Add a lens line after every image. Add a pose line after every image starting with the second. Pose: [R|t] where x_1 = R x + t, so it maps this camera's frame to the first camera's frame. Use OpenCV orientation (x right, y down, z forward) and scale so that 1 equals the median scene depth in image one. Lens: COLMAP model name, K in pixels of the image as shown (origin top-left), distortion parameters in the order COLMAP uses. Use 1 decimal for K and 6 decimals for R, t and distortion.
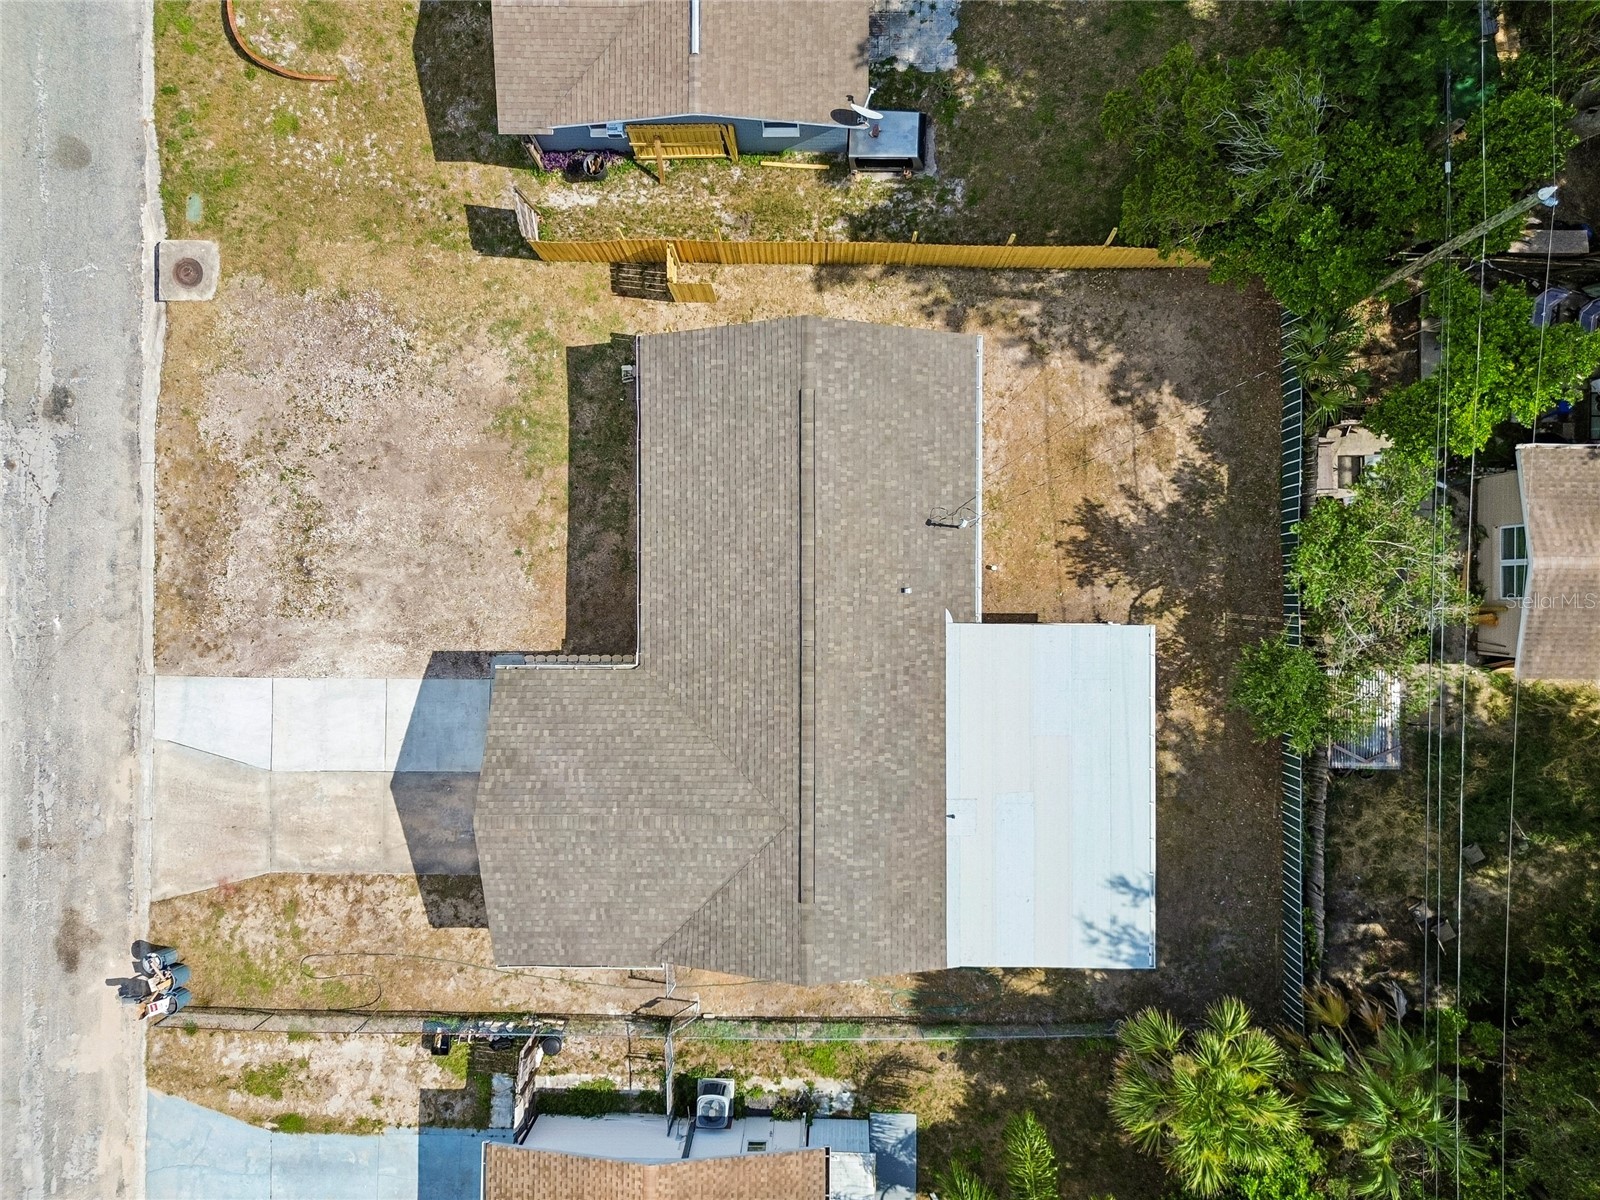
lens RADIAL K [[1144.0, 0, 800.6], [0, 1144.0, 594.4], [0, 0, 1]] dist [0.065972, -0.065139]
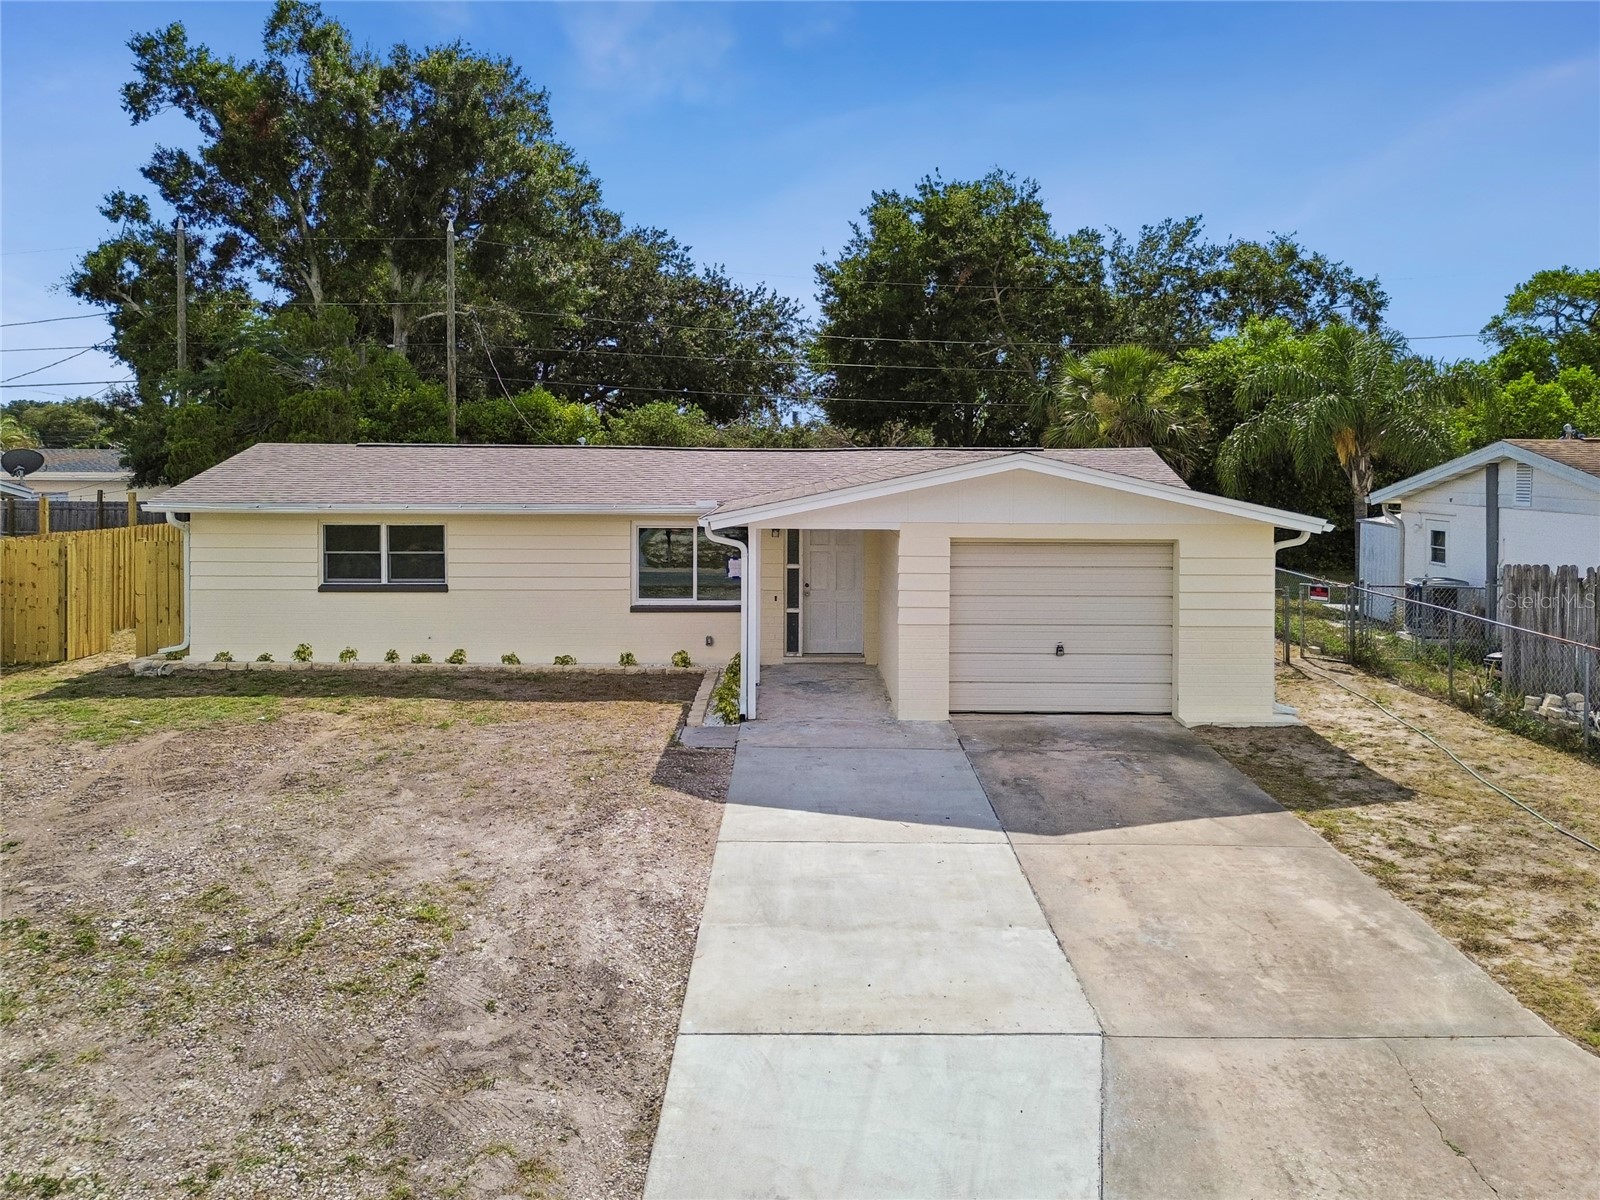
lens RADIAL K [[1180.6, 0, 824.7], [0, 1180.6, 485.4], [0, 0, 1]] dist [0.052152, -0.039048]
pose [[-0.022828, -0.009185, 0.999697, -0.685610], [0.999713, 0.007026, 0.022893, 0.094383], [-0.007235, 0.999933, 0.009022, 0.899996]]
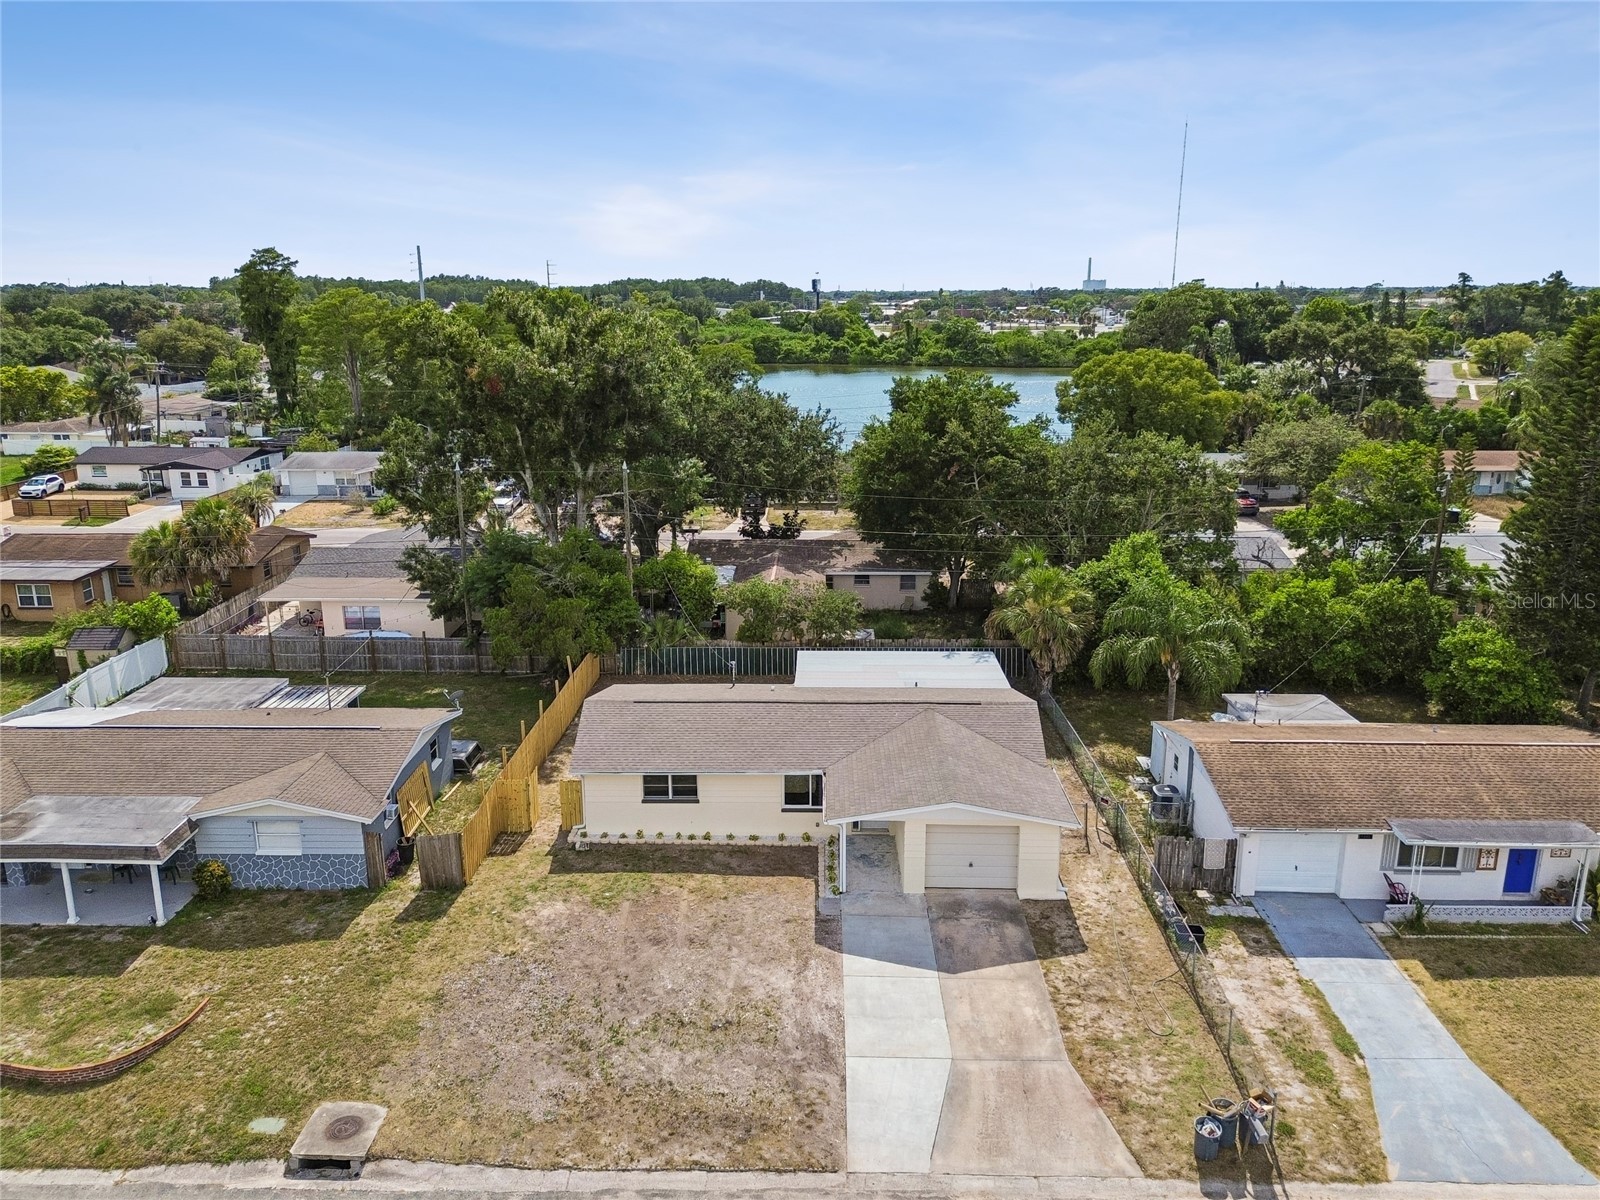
lens RADIAL K [[1136.7, 0, 796.5], [0, 1136.7, 589.5], [0, 0, 1]] dist [0.069437, -0.066245]
pose [[0.016058, -0.234072, 0.972087, -1.226899], [0.999869, 0.005937, -0.015087, 0.046069], [-0.002239, 0.972201, 0.234137, 0.455803]]
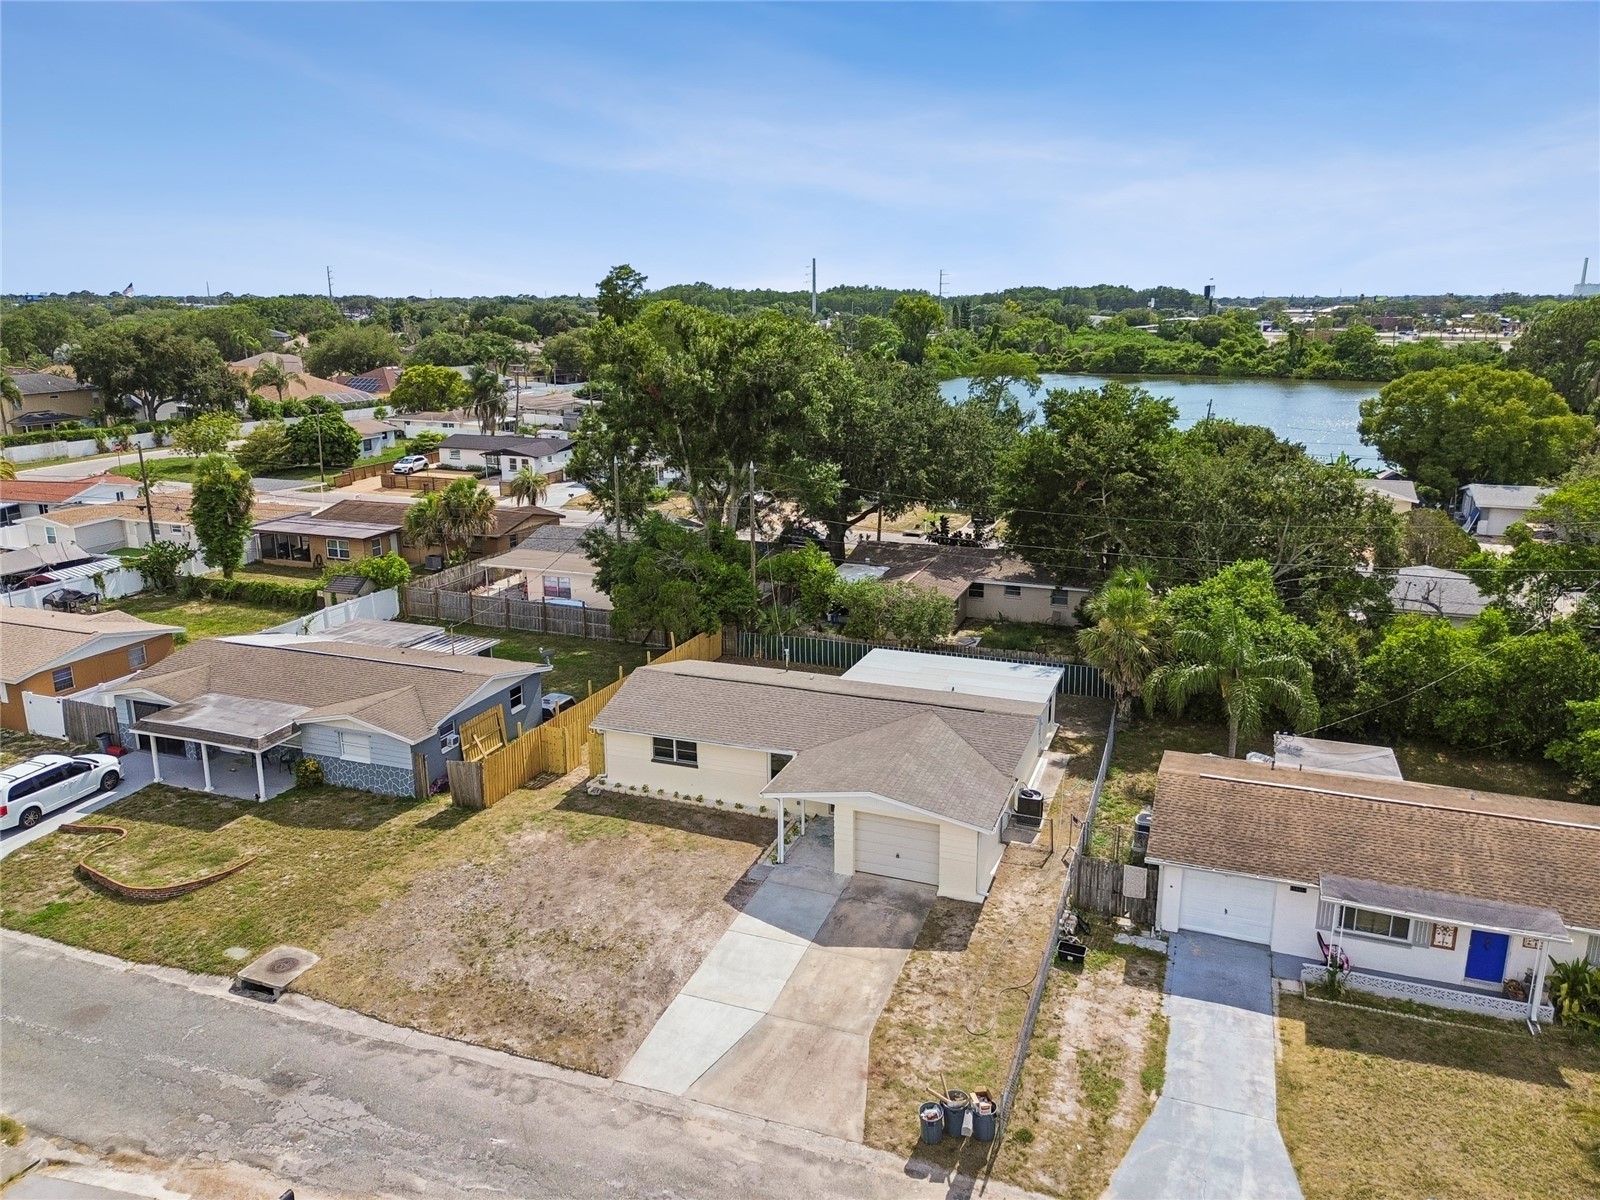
lens RADIAL K [[1141.0, 0, 802.1], [0, 1141.0, 596.3], [0, 0, 1]] dist [0.070418, -0.068627]
pose [[0.344675, -0.216779, 0.913349, -1.243383], [0.938684, 0.088296, -0.333280, 0.466648], [-0.008397, 0.972220, 0.233920, 0.449101]]
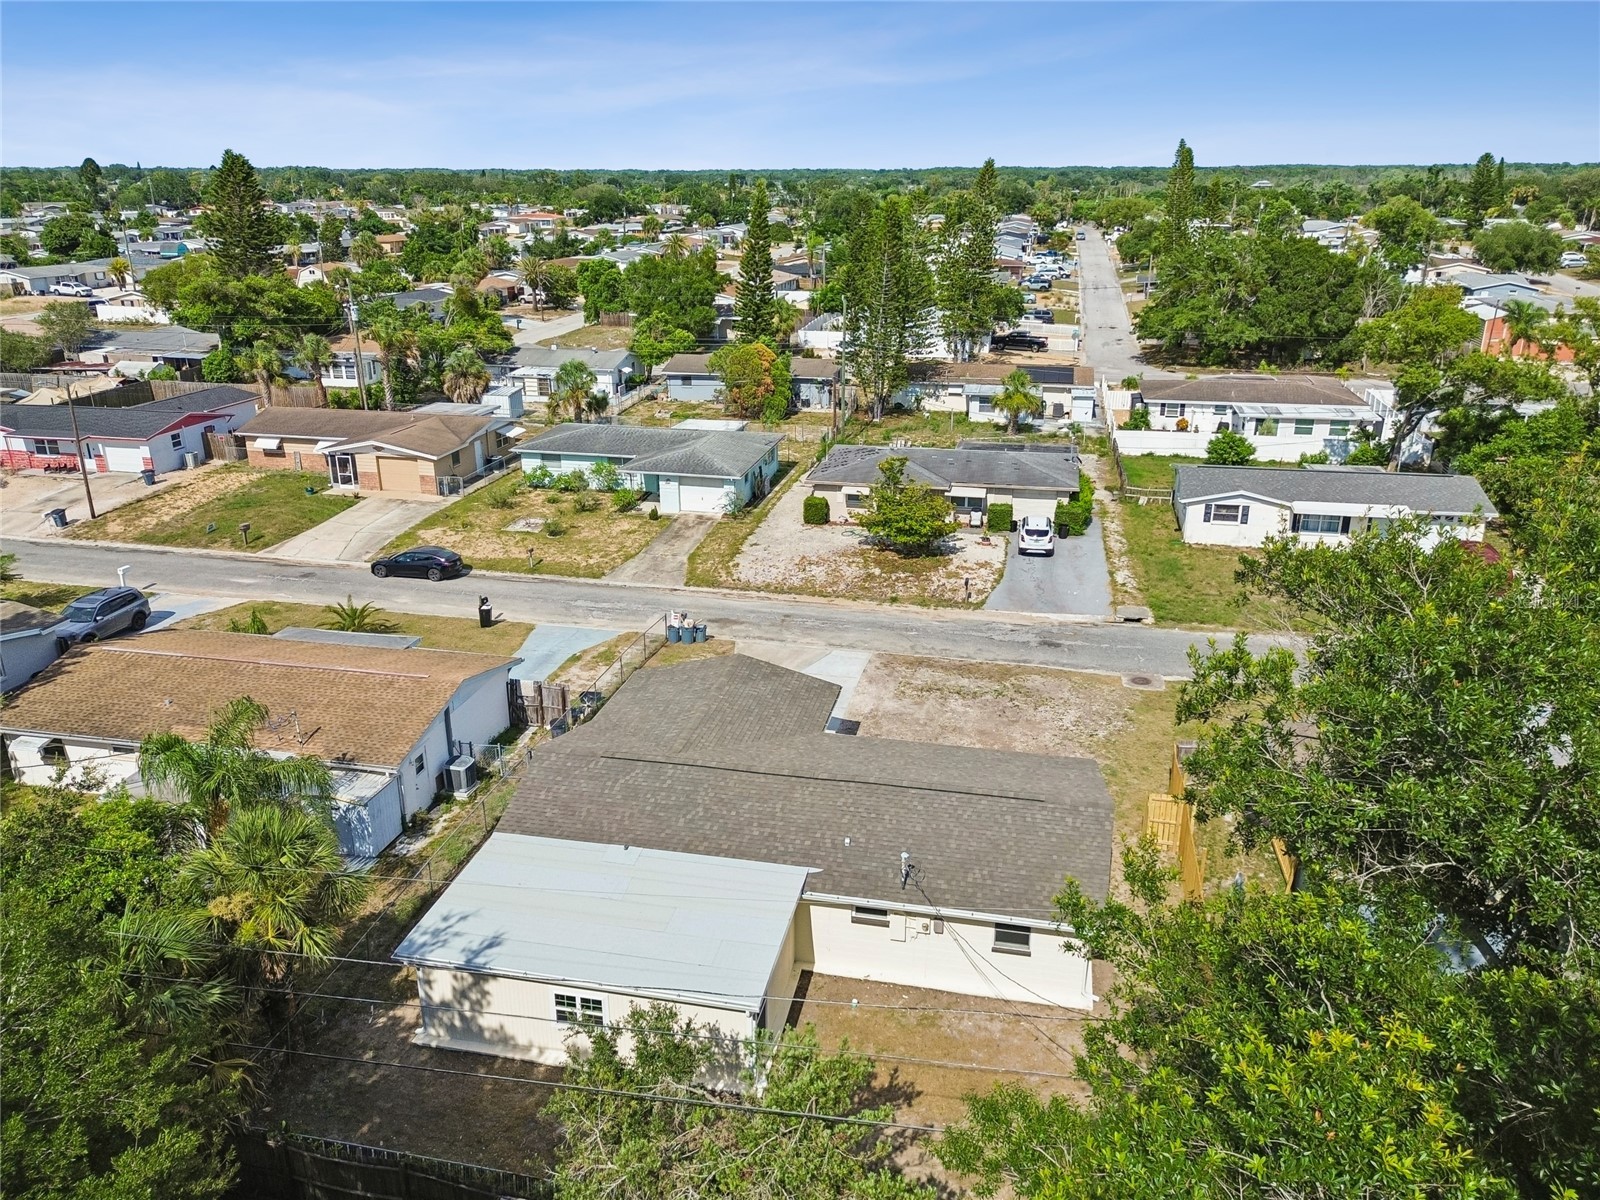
lens RADIAL K [[1154.4, 0, 801.7], [0, 1154.4, 592.5], [0, 0, 1]] dist [0.080006, -0.099802]
pose [[-0.204384, 0.351879, -0.913459, 0.879955], [-0.978844, -0.064346, 0.194227, -0.136183], [0.009567, 0.933831, 0.357586, 0.368054]]
